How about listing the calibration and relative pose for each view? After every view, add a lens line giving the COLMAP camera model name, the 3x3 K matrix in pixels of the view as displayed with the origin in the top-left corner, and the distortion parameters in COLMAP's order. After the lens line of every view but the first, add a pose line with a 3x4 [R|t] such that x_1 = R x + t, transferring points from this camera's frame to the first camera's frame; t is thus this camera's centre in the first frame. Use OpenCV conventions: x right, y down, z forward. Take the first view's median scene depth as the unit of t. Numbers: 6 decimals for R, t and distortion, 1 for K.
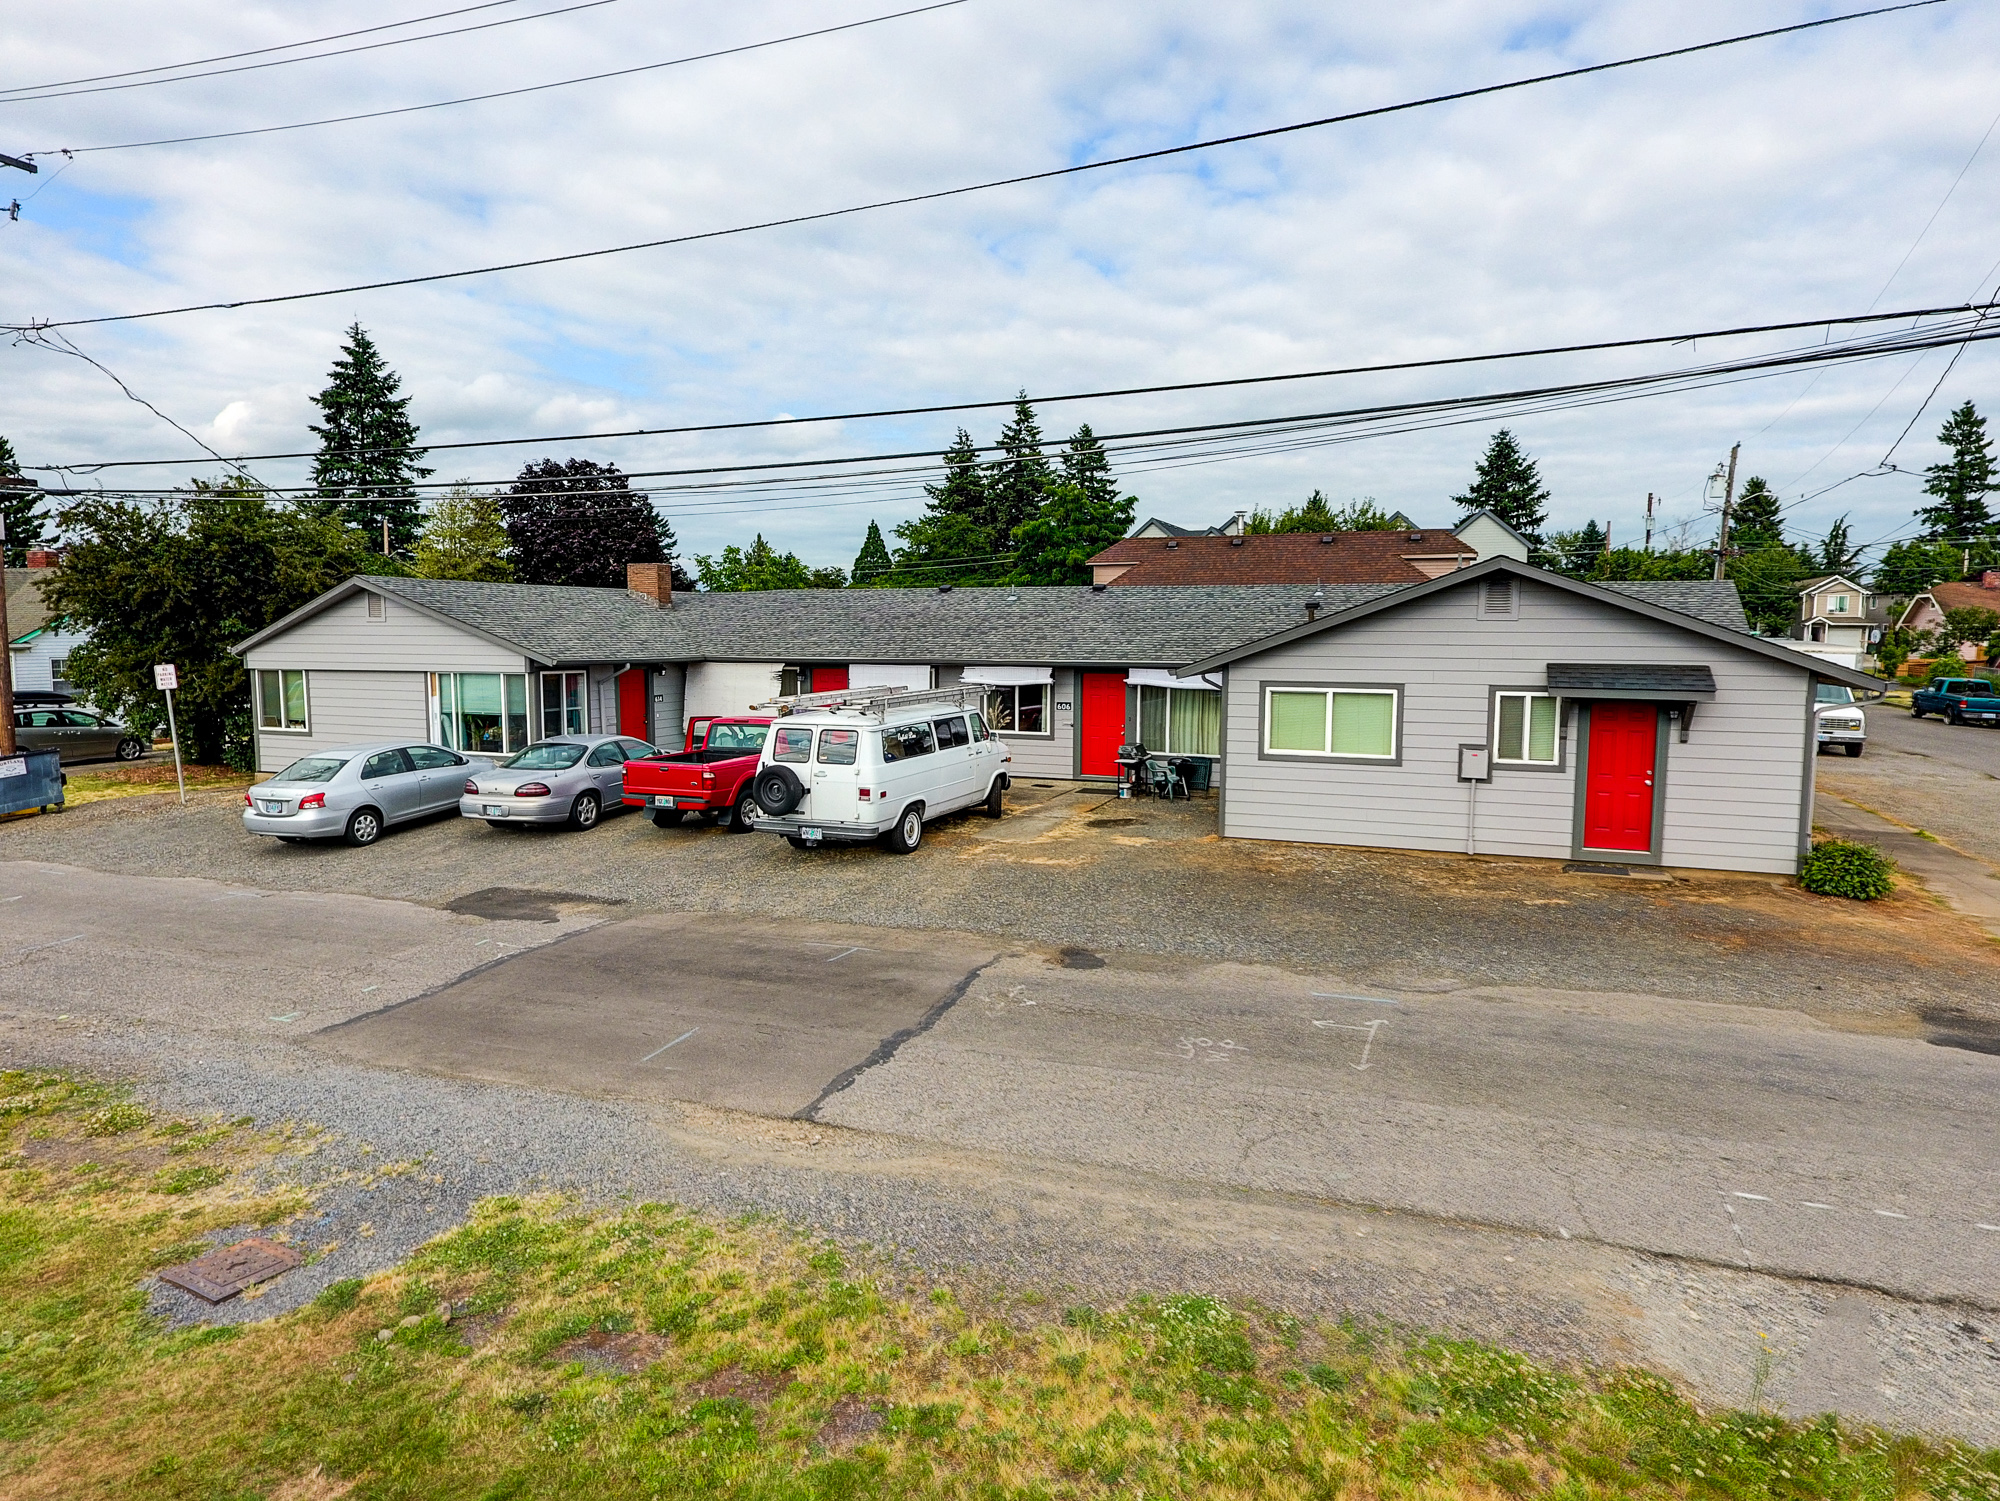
lens RADIAL K [[1162.1, 0, 1025.4], [0, 1162.1, 747.5], [0, 0, 1]] dist [-0.000044, -0.002402]
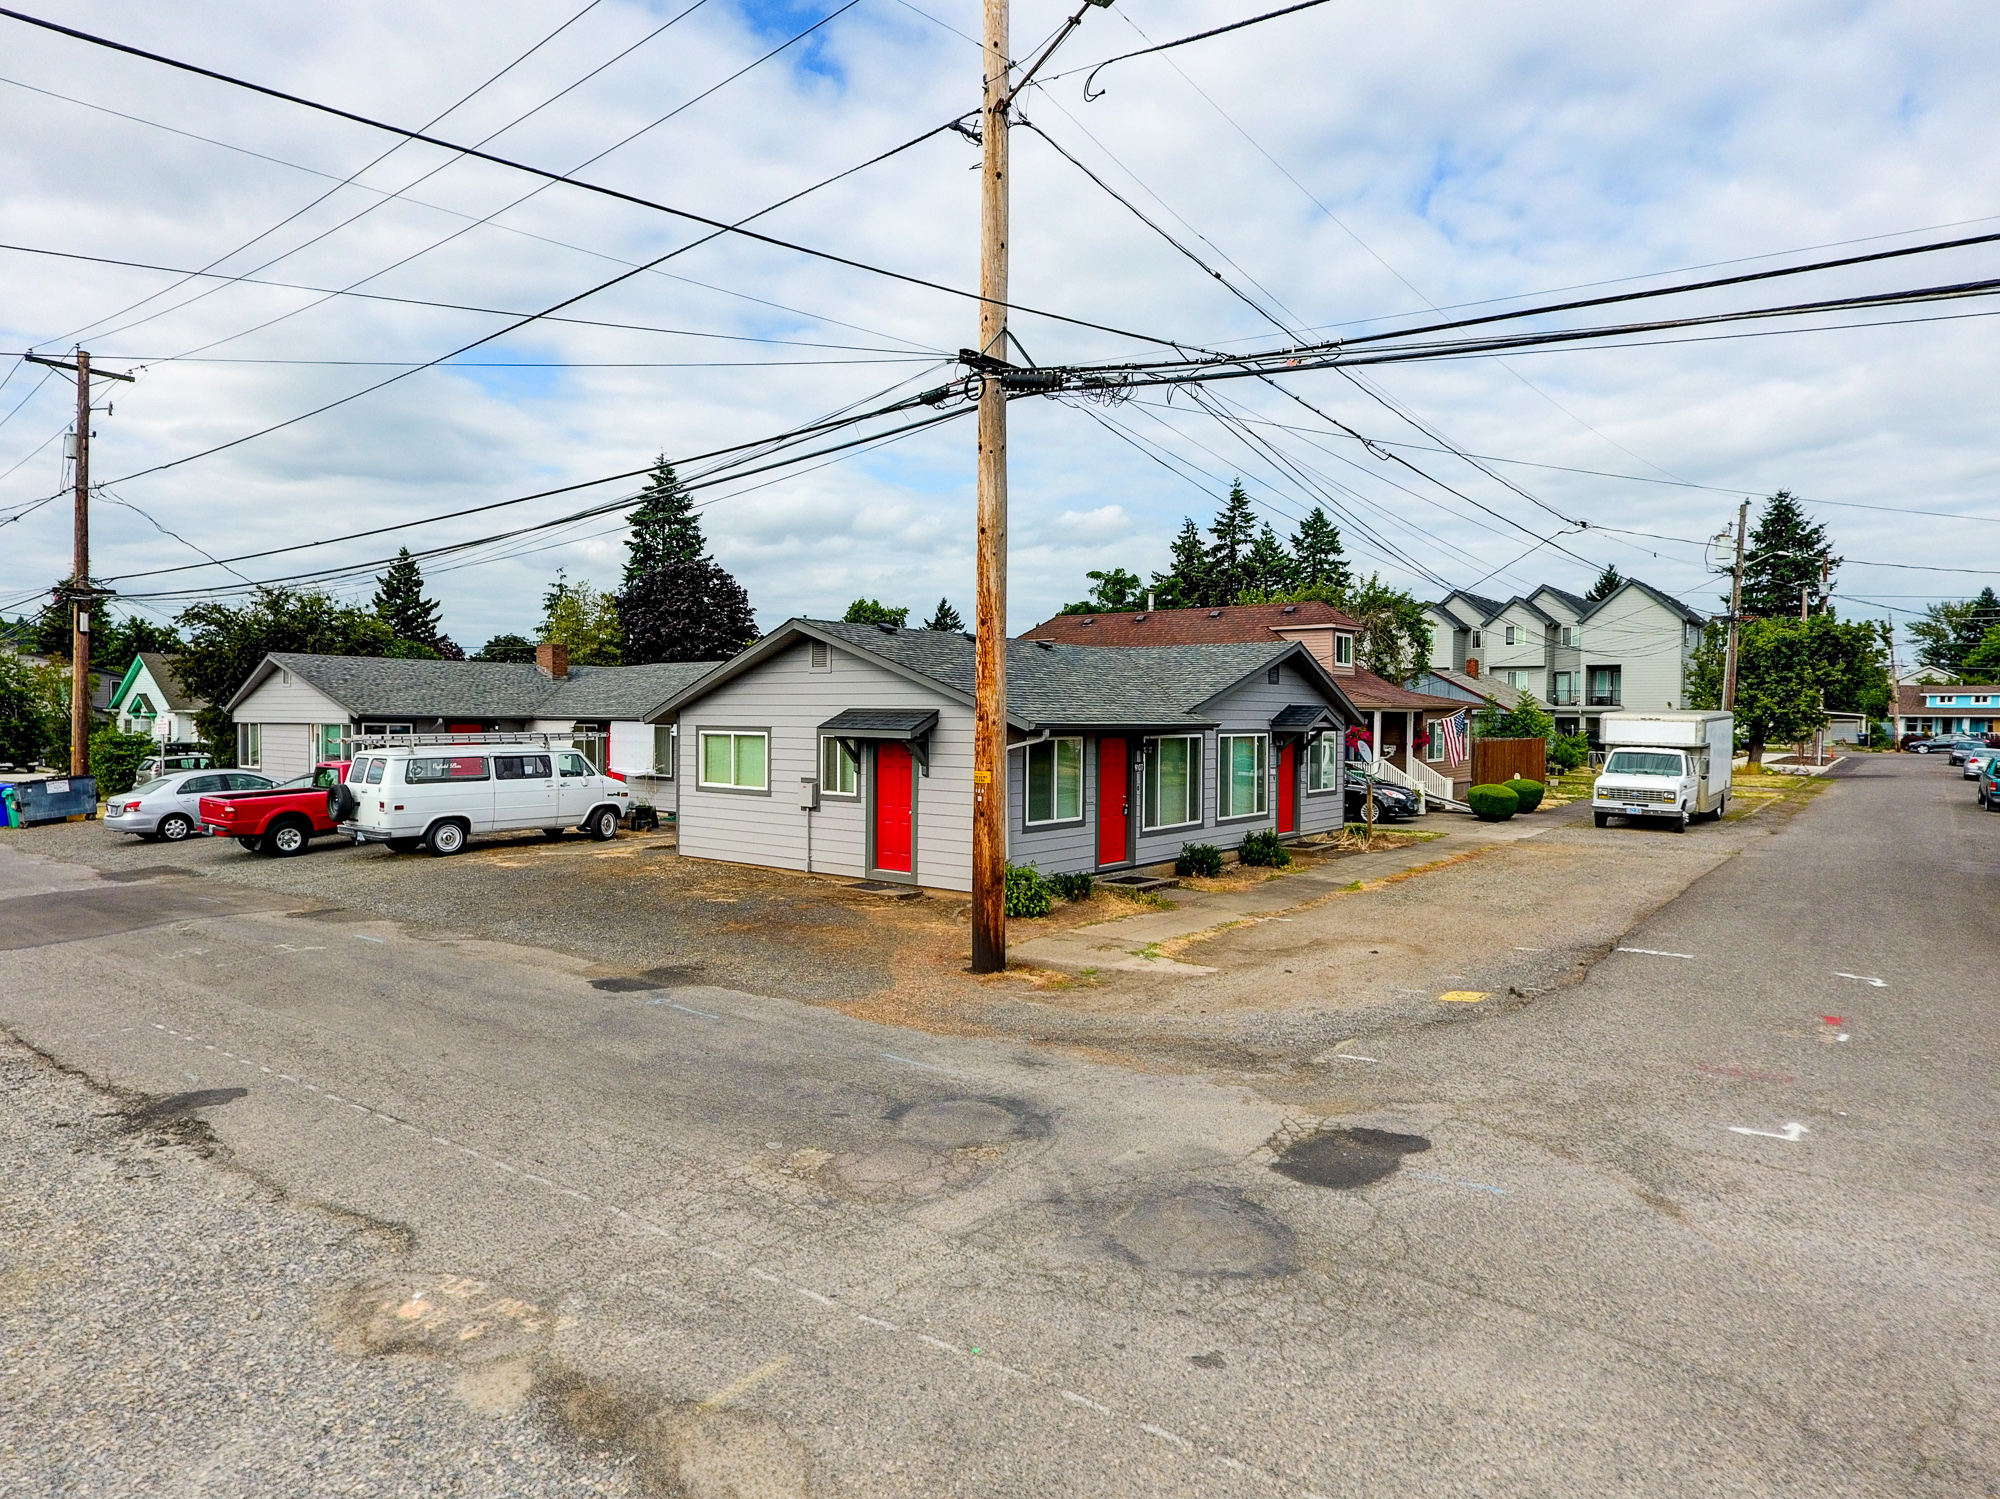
lens RADIAL K [[1163.5, 0, 1016.4], [0, 1163.5, 746.1], [0, 0, 1]] dist [0.002807, 0.000333]
pose [[0.957064, 0.010826, -0.289674, 0.686433], [-0.032872, 0.996910, -0.071348, 0.031125], [0.288006, 0.077807, 0.954462, -0.049215]]
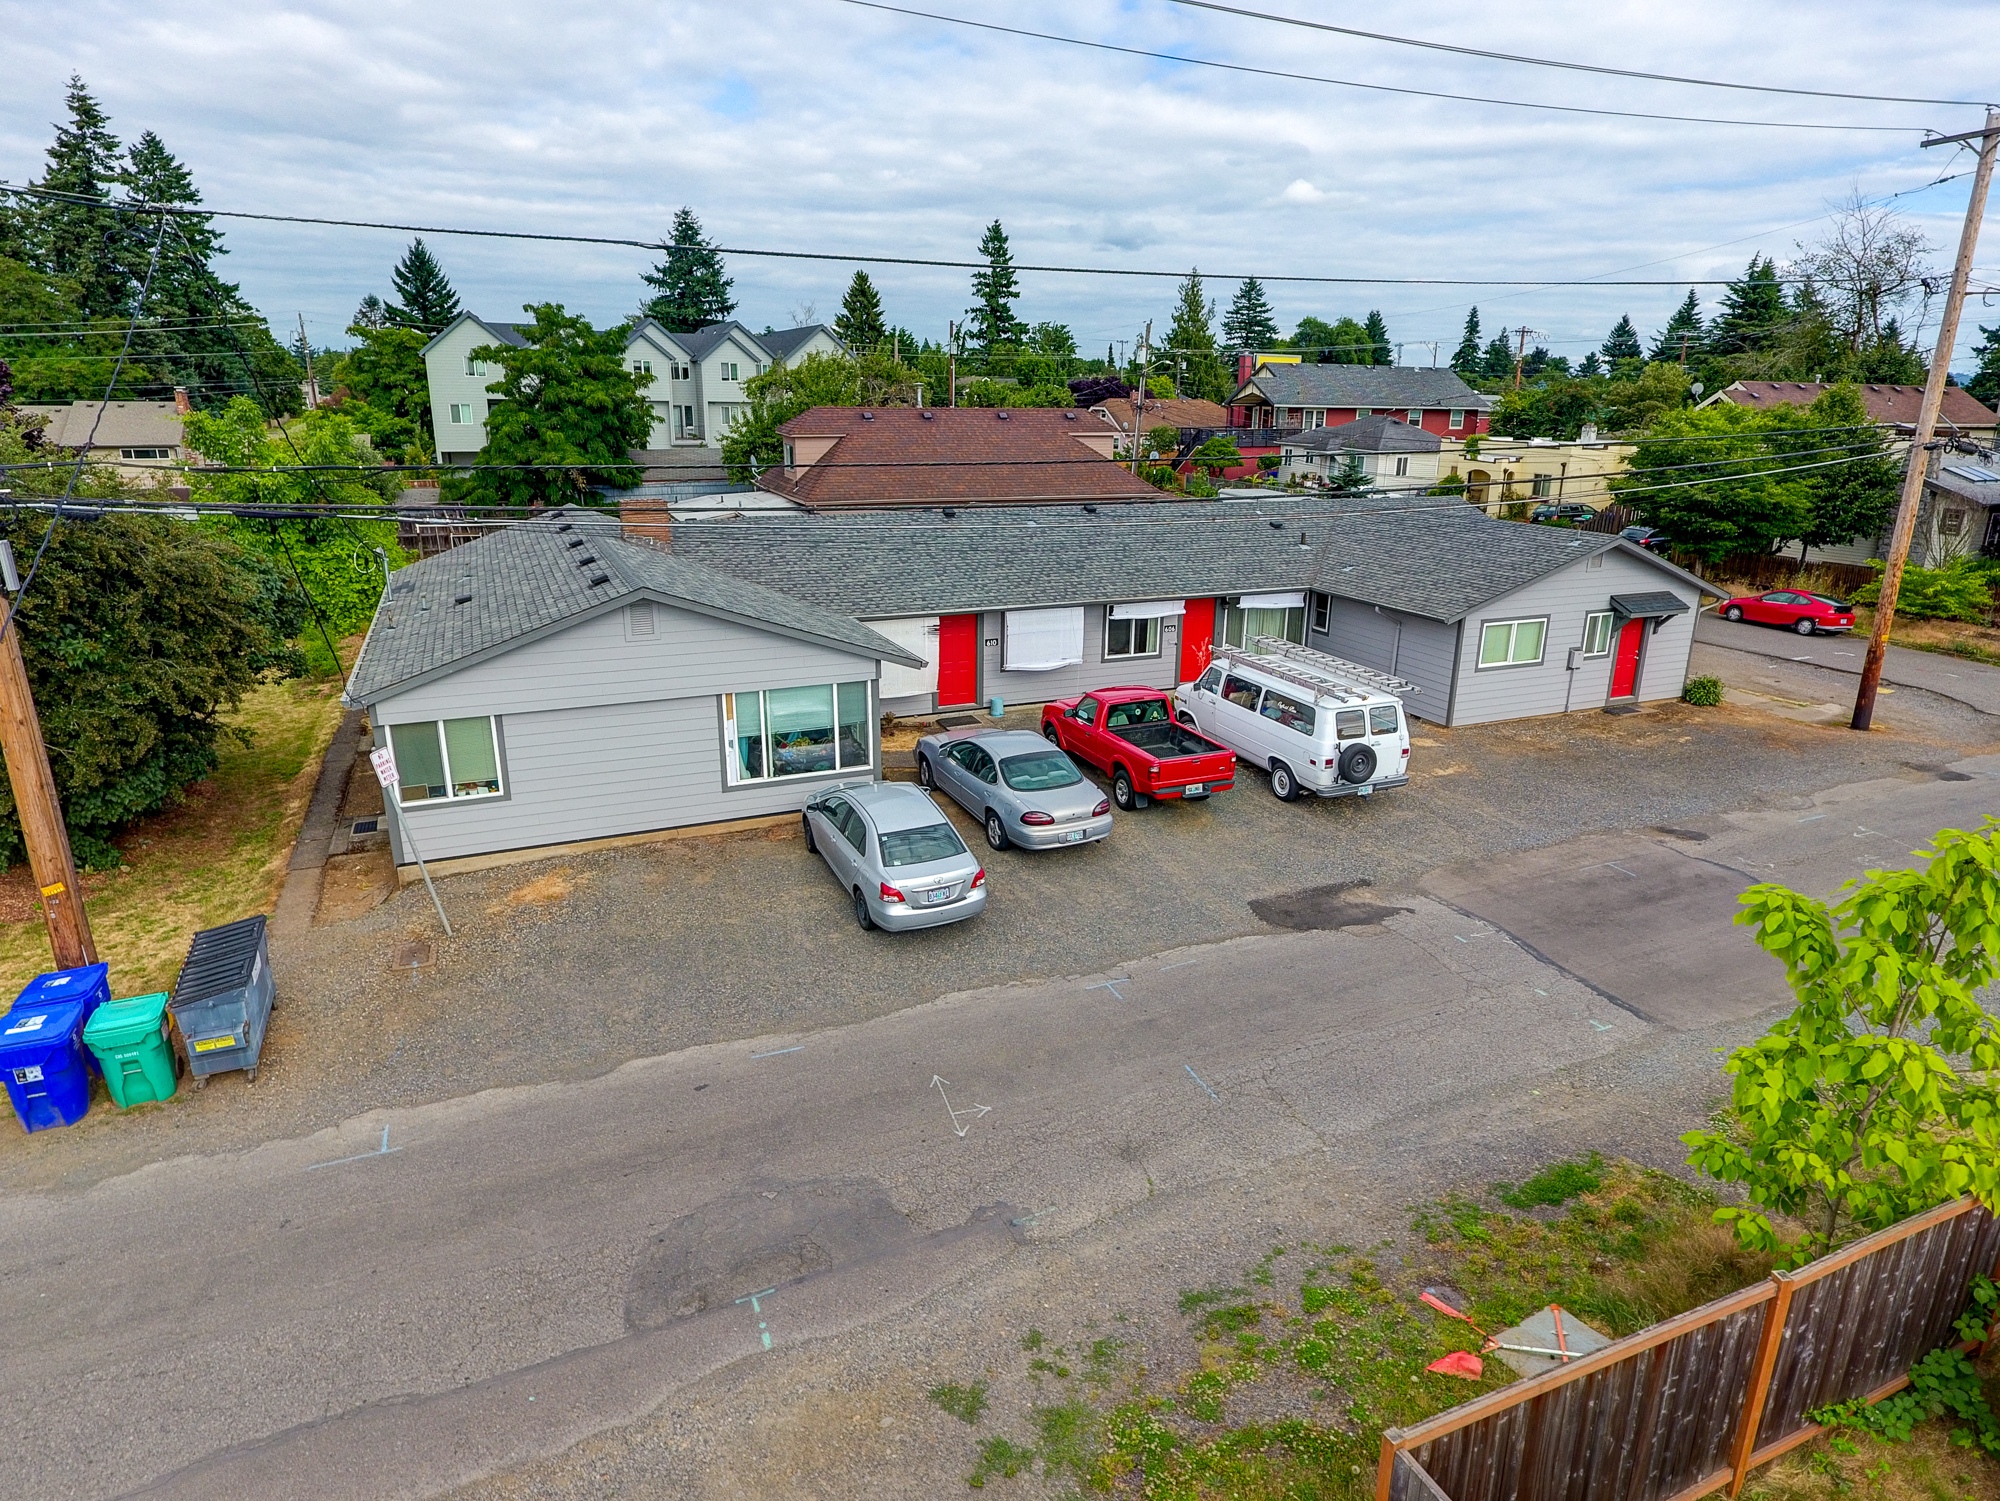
lens RADIAL K [[1162.1, 0, 1025.4], [0, 1162.1, 747.5], [0, 0, 1]] dist [-0.000044, -0.002402]
pose [[0.706731, -0.200735, 0.678408, -0.968473], [0.059631, 0.972393, 0.225602, -0.208942], [-0.704965, -0.118986, 0.699190, 0.283196]]
